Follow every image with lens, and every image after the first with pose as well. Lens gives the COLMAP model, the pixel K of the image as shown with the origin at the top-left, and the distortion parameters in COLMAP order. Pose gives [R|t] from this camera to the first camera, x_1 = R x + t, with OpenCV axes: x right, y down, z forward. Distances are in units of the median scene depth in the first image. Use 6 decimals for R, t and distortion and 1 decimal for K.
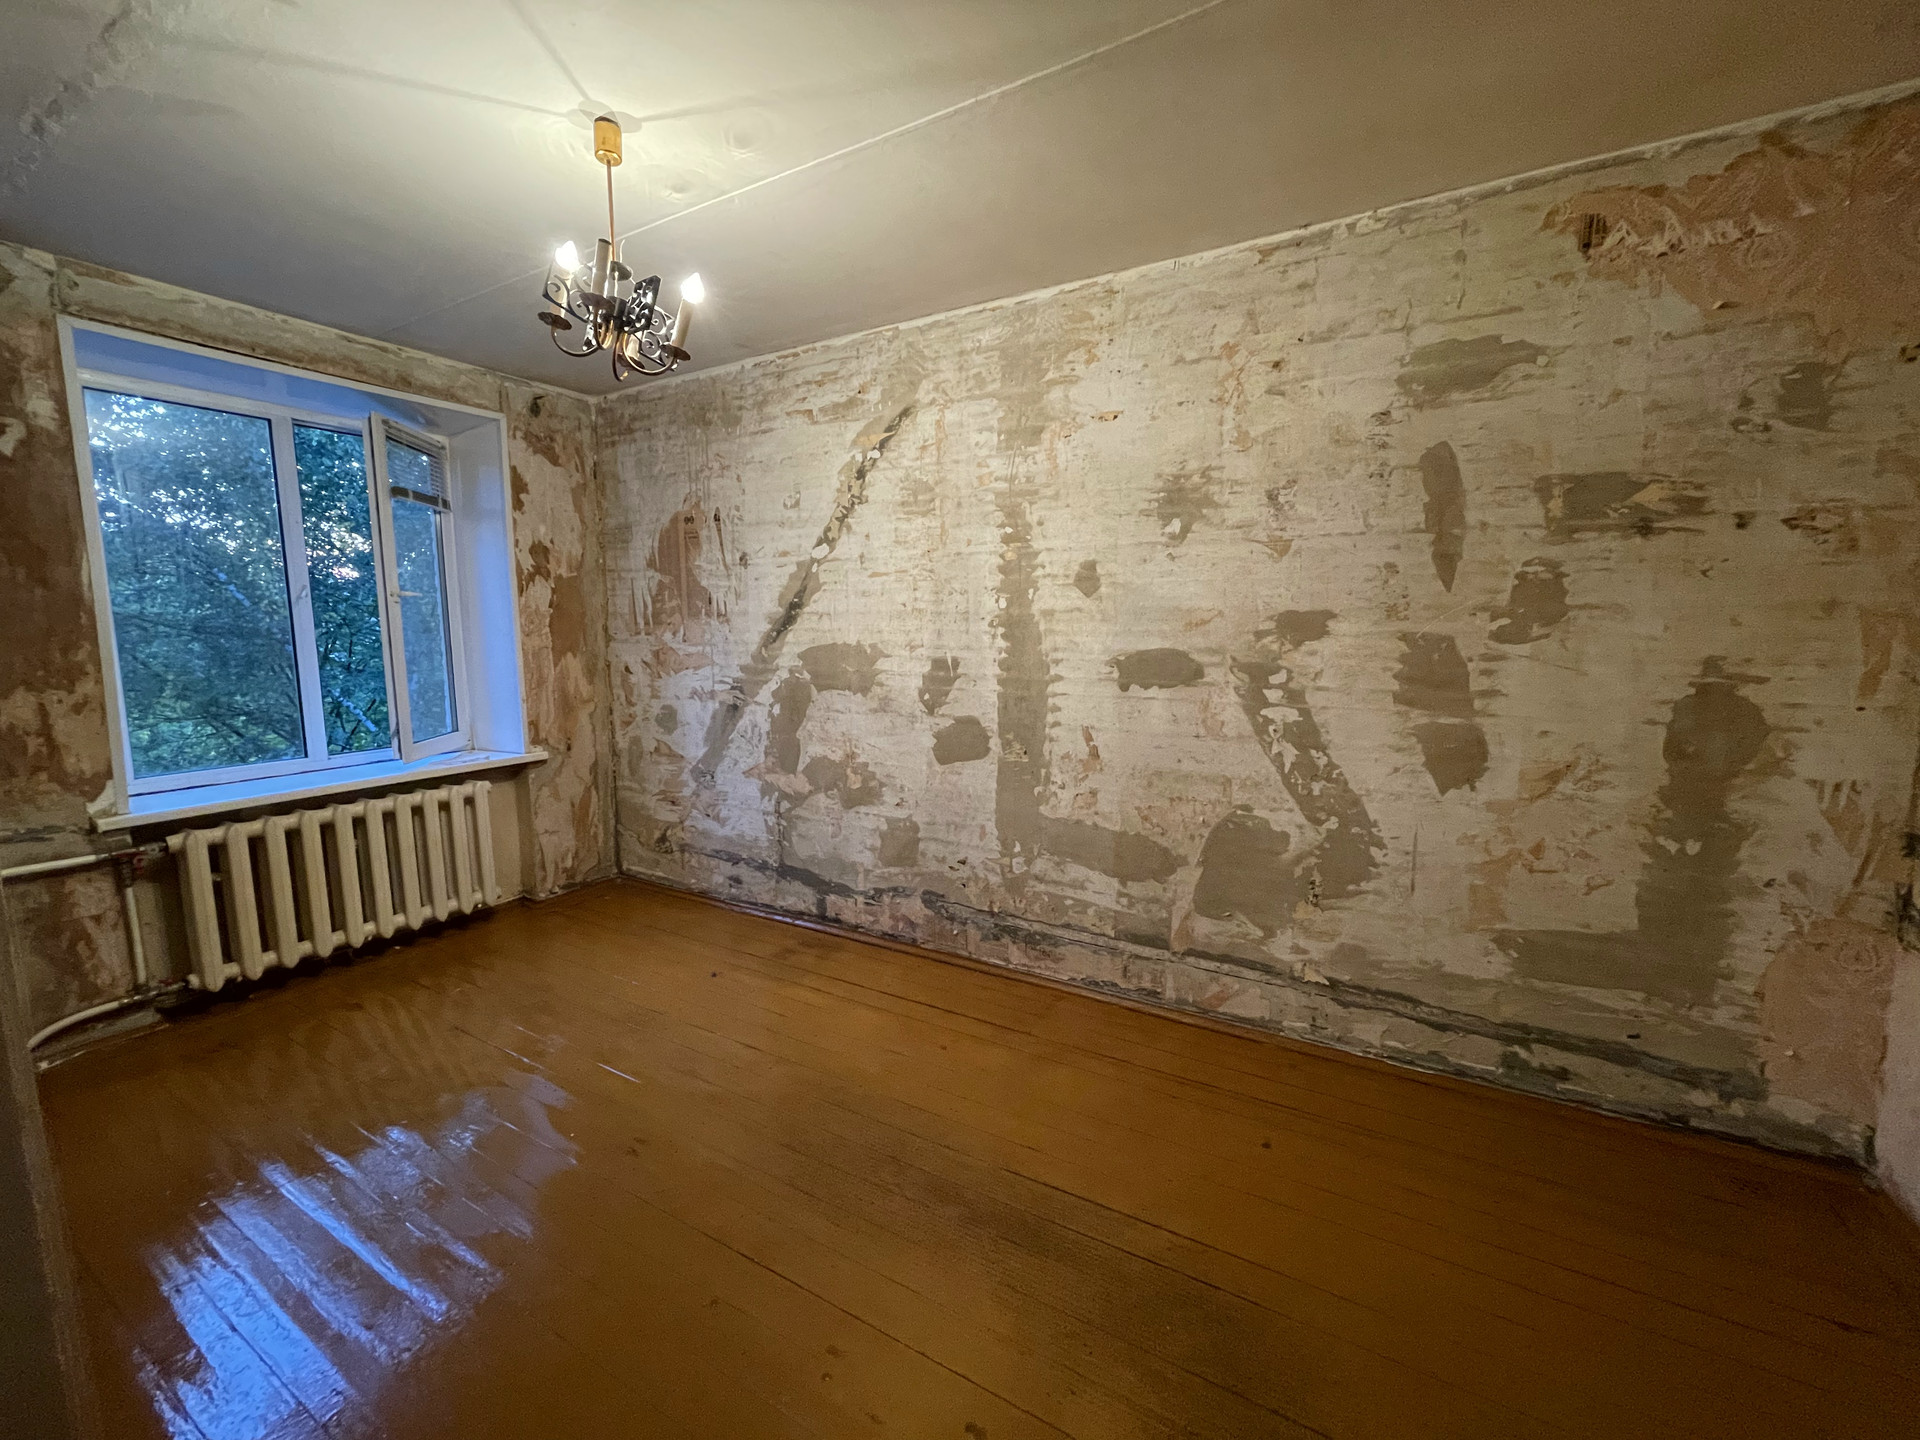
lens RADIAL K [[779.4, 0, 948.3], [0, 779.4, 716.8], [0, 0, 1]] dist [-0.002568, 0.000565]
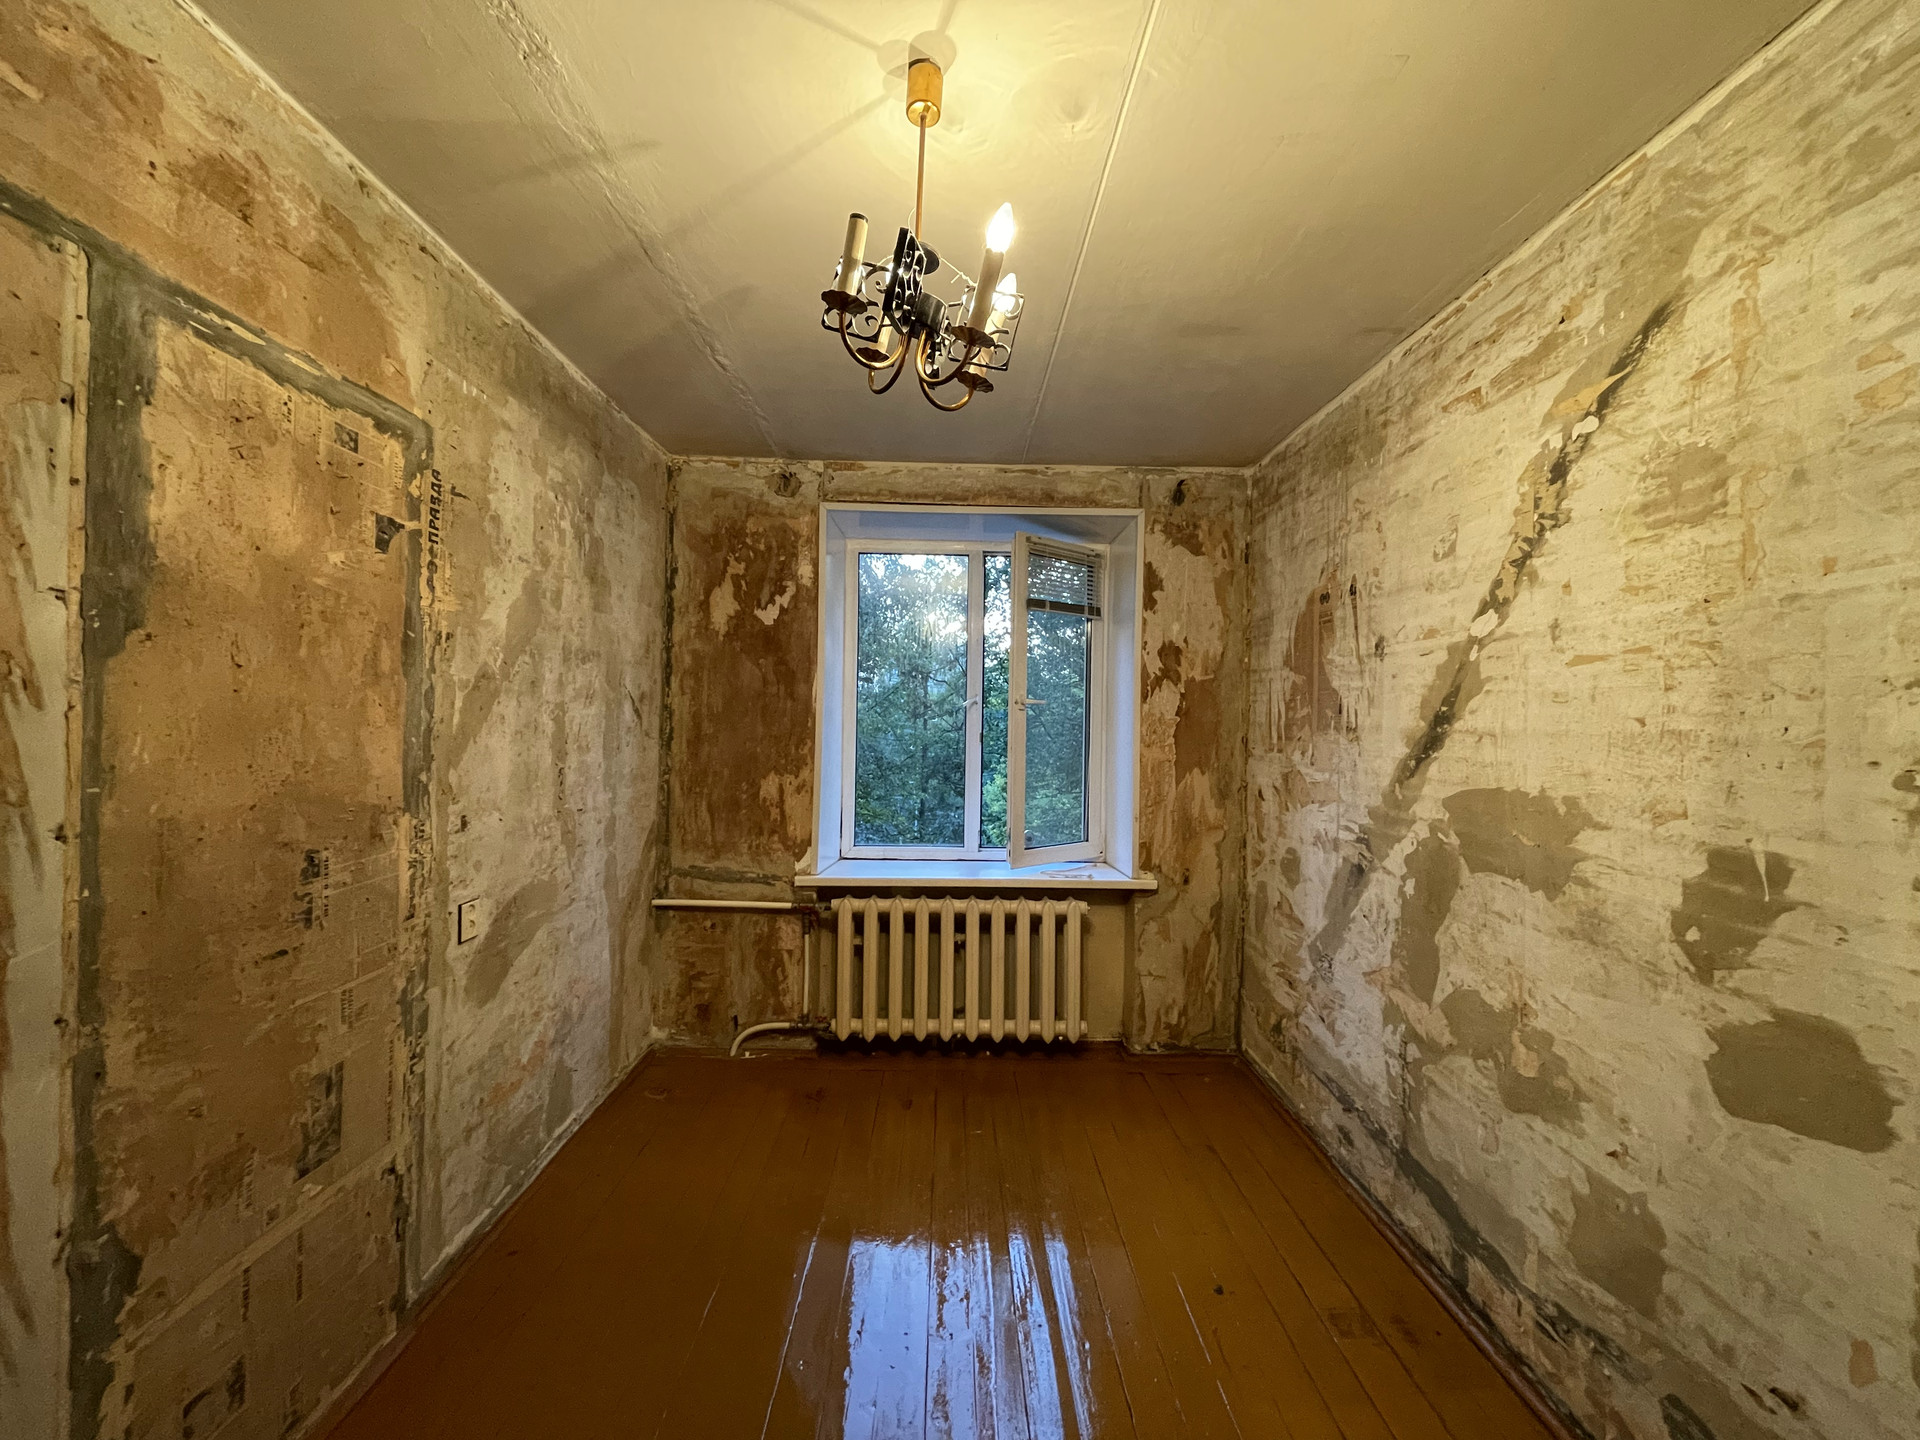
lens RADIAL K [[779.4, 0, 948.3], [0, 779.4, 716.8], [0, 0, 1]] dist [-0.002568, 0.000565]
pose [[0.532388, 0.011891, -0.846417, 0.106797], [-0.121140, 0.990680, -0.062278, -0.063220], [0.837788, 0.135691, 0.528866, 0.382956]]
